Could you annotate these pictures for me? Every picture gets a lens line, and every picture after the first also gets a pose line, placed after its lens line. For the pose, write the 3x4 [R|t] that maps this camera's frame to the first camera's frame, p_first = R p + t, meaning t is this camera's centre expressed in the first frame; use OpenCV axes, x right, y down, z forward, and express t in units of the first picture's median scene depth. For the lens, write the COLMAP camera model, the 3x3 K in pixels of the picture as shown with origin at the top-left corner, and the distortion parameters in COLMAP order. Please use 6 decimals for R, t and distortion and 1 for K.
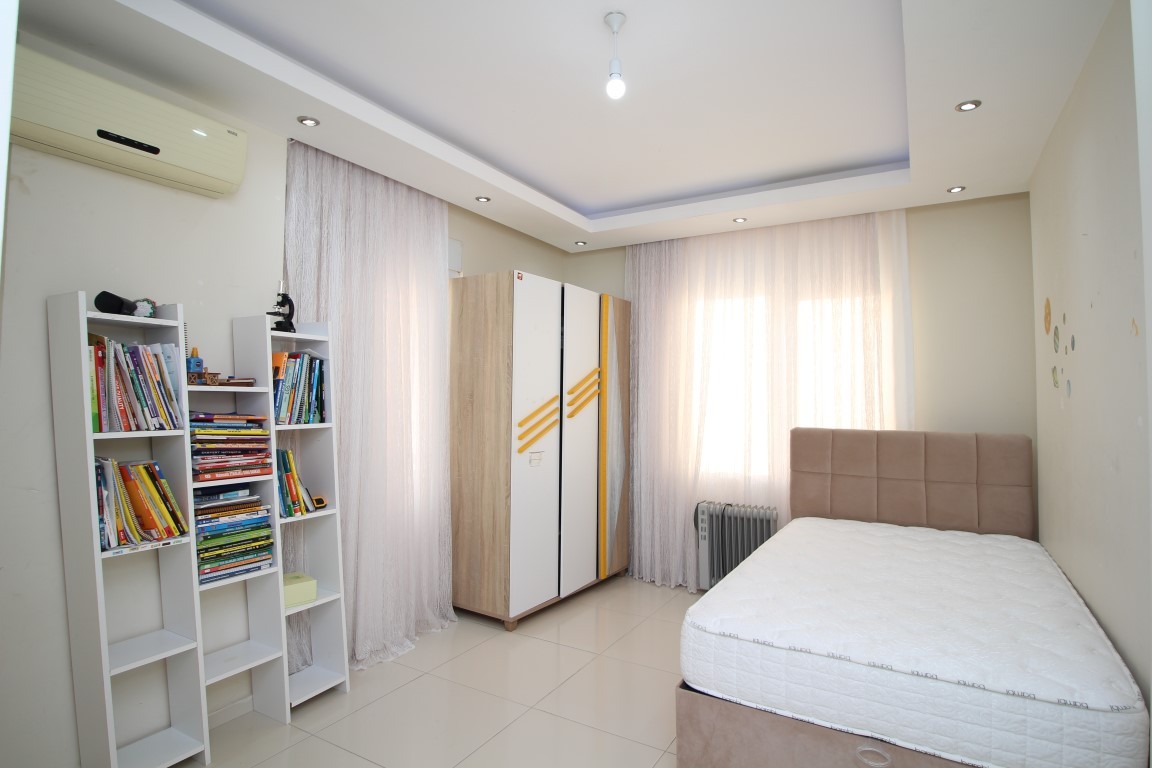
lens RADIAL K [[611.5, 0, 580.6], [0, 611.5, 380.8], [0, 0, 1]] dist [0.008330, 0.000037]
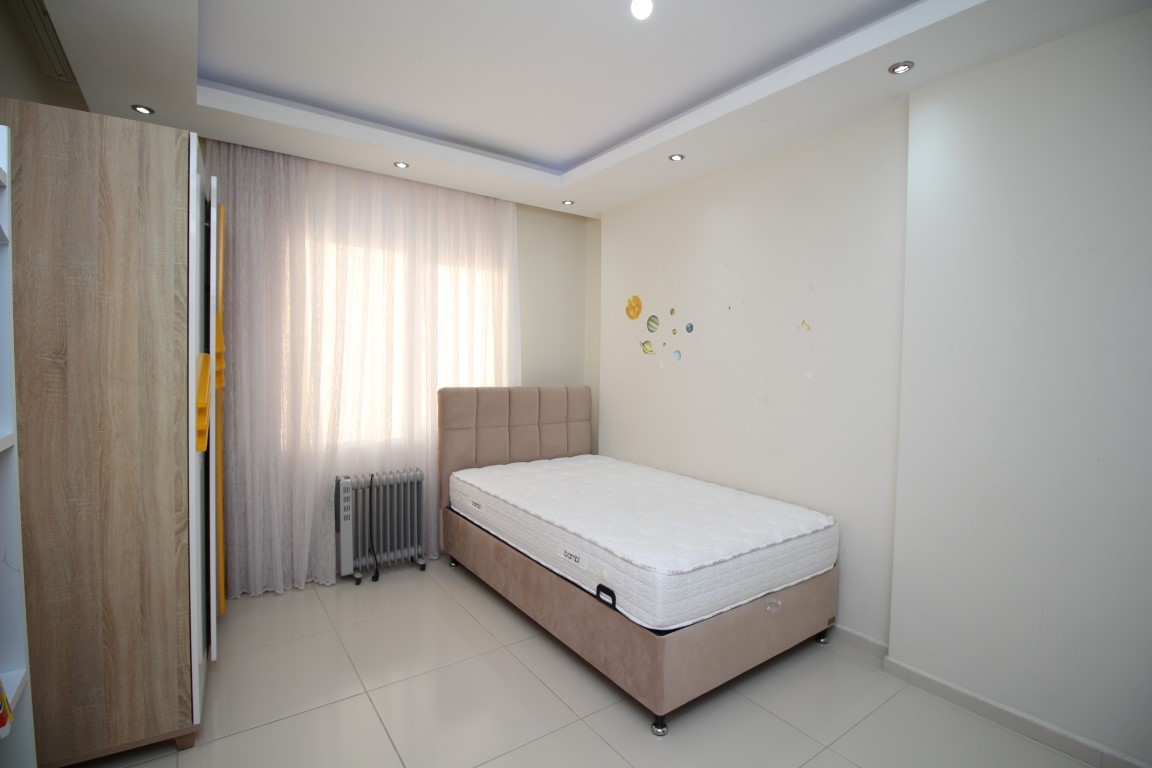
lens RADIAL K [[542.6, 0, 579.6], [0, 542.6, 386.0], [0, 0, 1]] dist [-0.003542, -0.001862]
pose [[0.399126, -0.041336, 0.915964, -0.413891], [-0.033306, 0.997670, 0.059536, 0.010820], [-0.916291, -0.054269, 0.396820, 0.440198]]
